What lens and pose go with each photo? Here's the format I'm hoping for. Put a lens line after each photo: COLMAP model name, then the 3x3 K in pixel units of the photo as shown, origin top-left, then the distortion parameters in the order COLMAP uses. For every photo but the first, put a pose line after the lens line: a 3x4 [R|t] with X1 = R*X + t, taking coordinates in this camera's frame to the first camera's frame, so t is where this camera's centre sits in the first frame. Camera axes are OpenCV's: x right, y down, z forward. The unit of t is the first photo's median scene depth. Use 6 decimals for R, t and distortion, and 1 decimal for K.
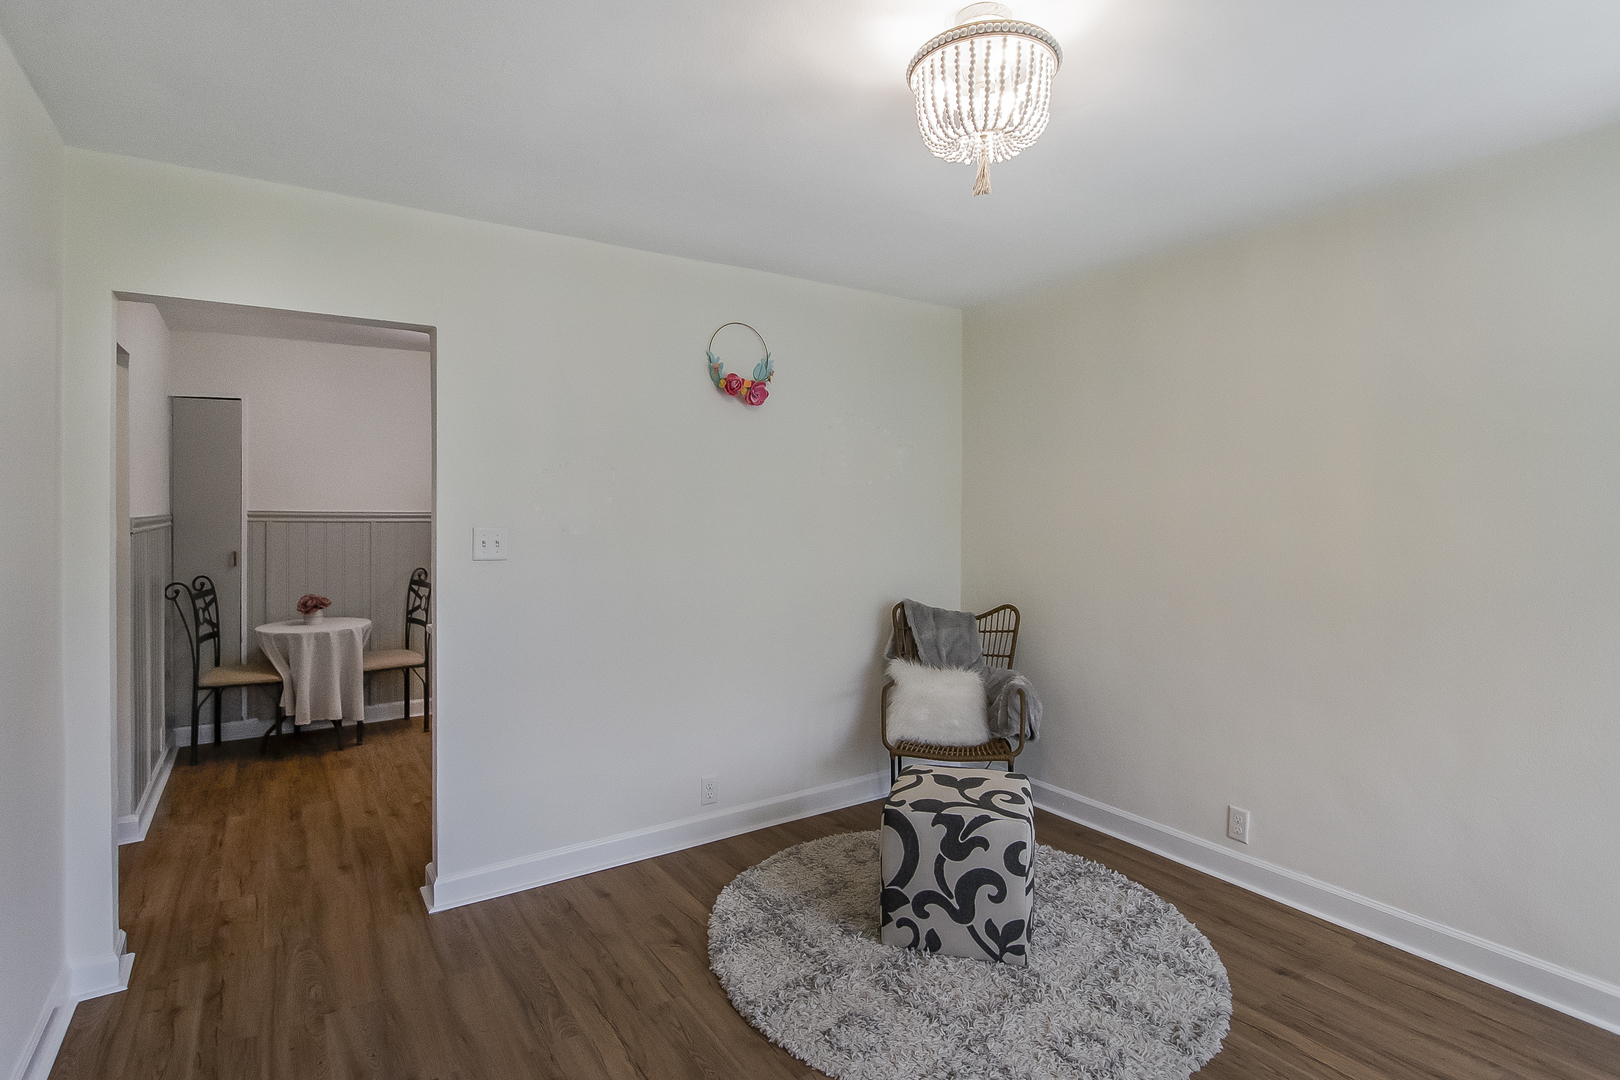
lens RADIAL K [[804.0, 0, 810.3], [0, 804.0, 495.4], [0, 0, 1]] dist [-0.004511, 0.001650]
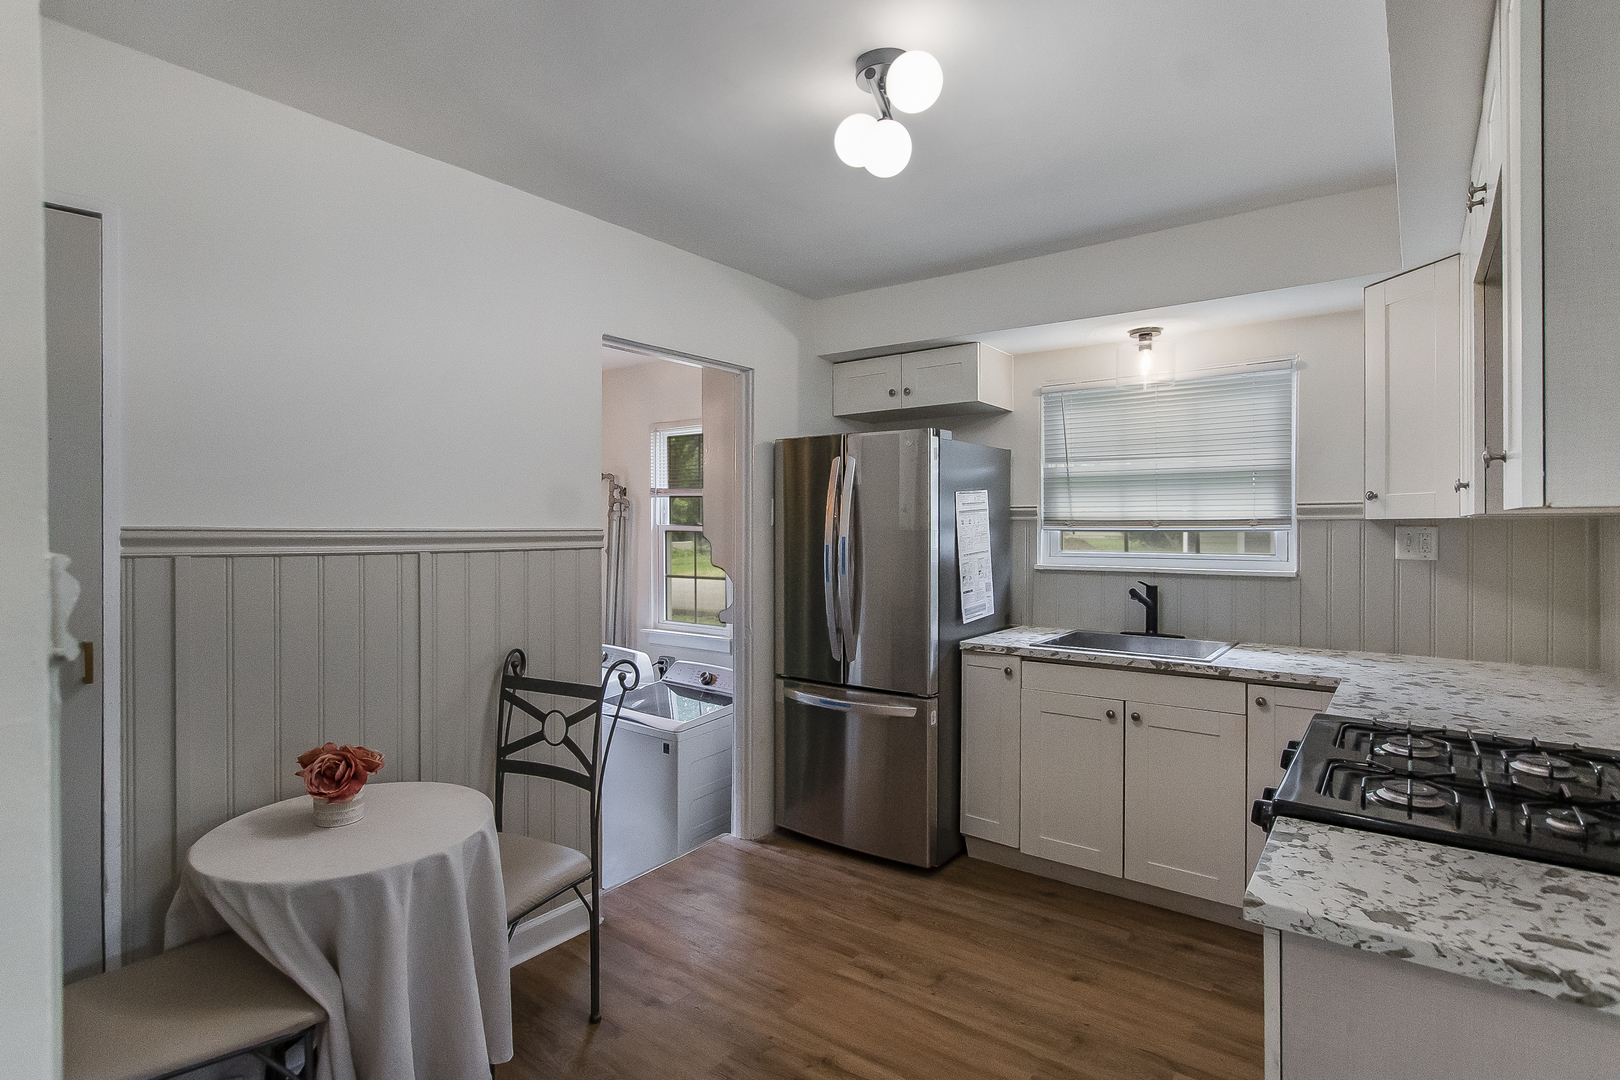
lens RADIAL K [[804.0, 0, 788.3], [0, 804.0, 524.5], [0, 0, 1]] dist [-0.004511, 0.001650]
pose [[0.955316, -0.007039, 0.295503, -0.527781], [0.003532, 0.999917, 0.012402, 0.014379], [-0.295566, -0.010804, 0.955261, 0.571773]]
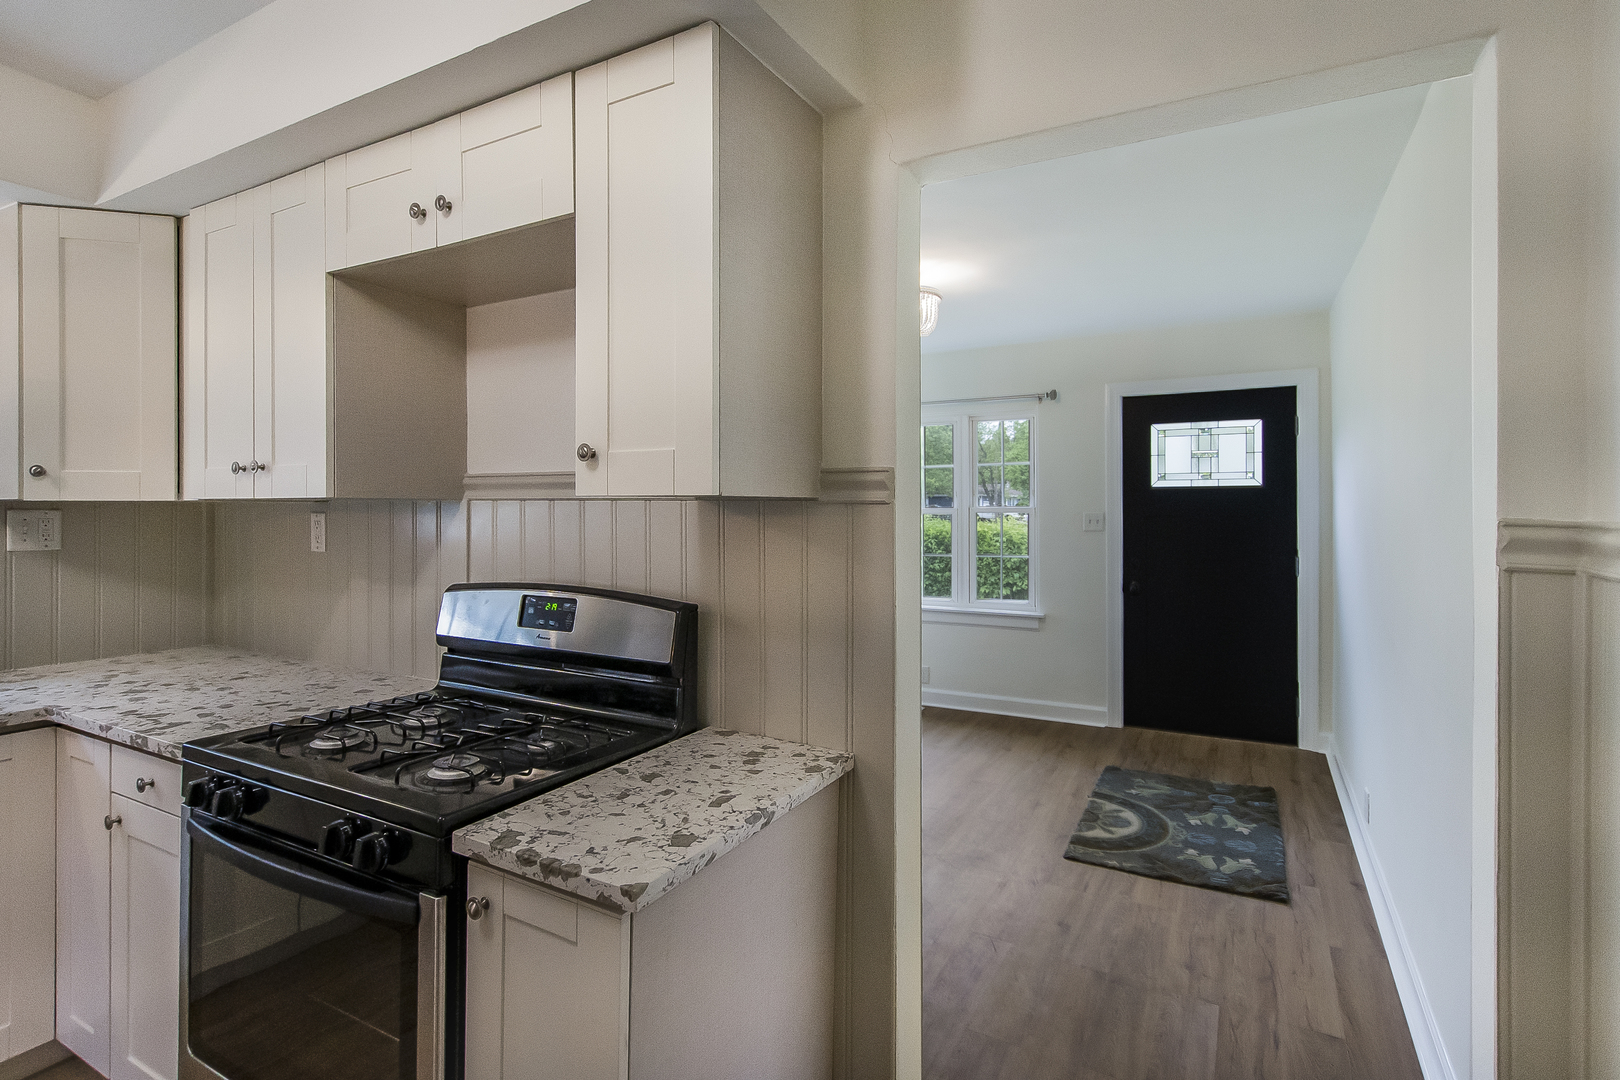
lens RADIAL K [[804.0, 0, 799.7], [0, 804.0, 513.4], [0, 0, 1]] dist [-0.004511, 0.001650]
pose [[-0.440507, -0.009136, 0.897703, -0.553810], [-0.016910, 0.999855, 0.001878, 0.018055], [-0.897590, -0.014353, -0.440598, 0.793947]]
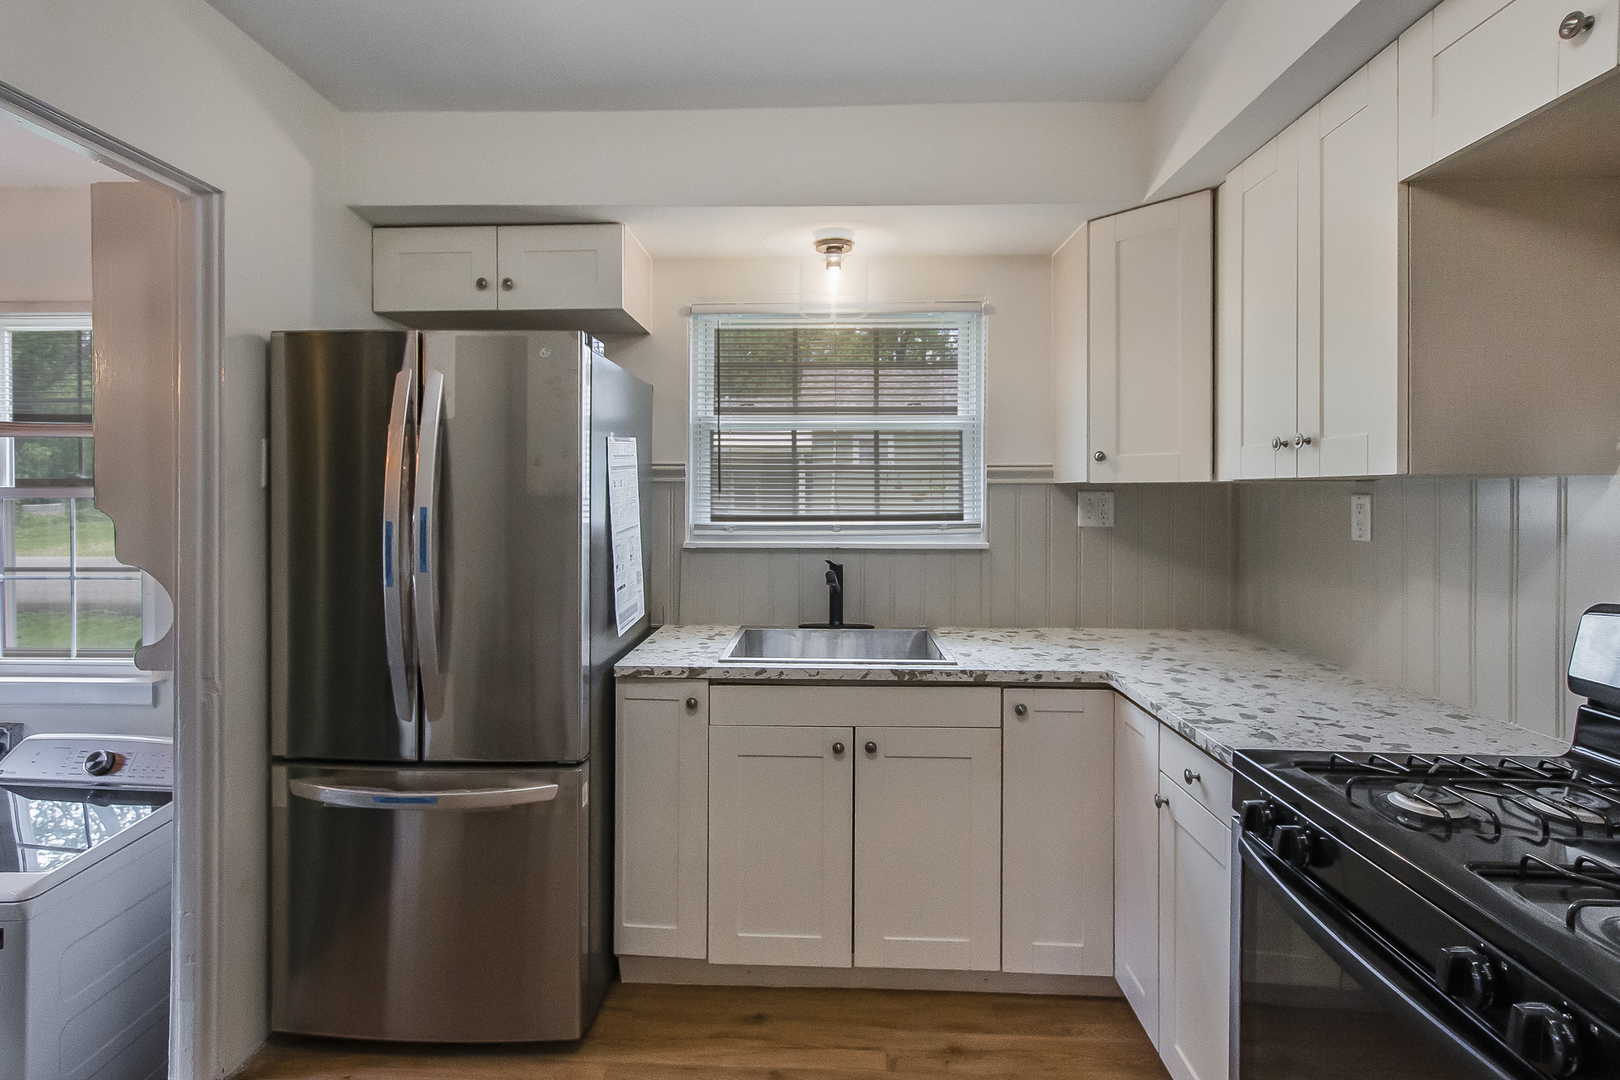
lens RADIAL K [[804.0, 0, 795.4], [0, 804.0, 493.5], [0, 0, 1]] dist [-0.004511, 0.001650]
pose [[0.604885, -0.007666, 0.796276, -0.483114], [-0.007874, 0.999847, 0.015607, 0.019251], [-0.796274, -0.015710, 0.604732, 0.824815]]
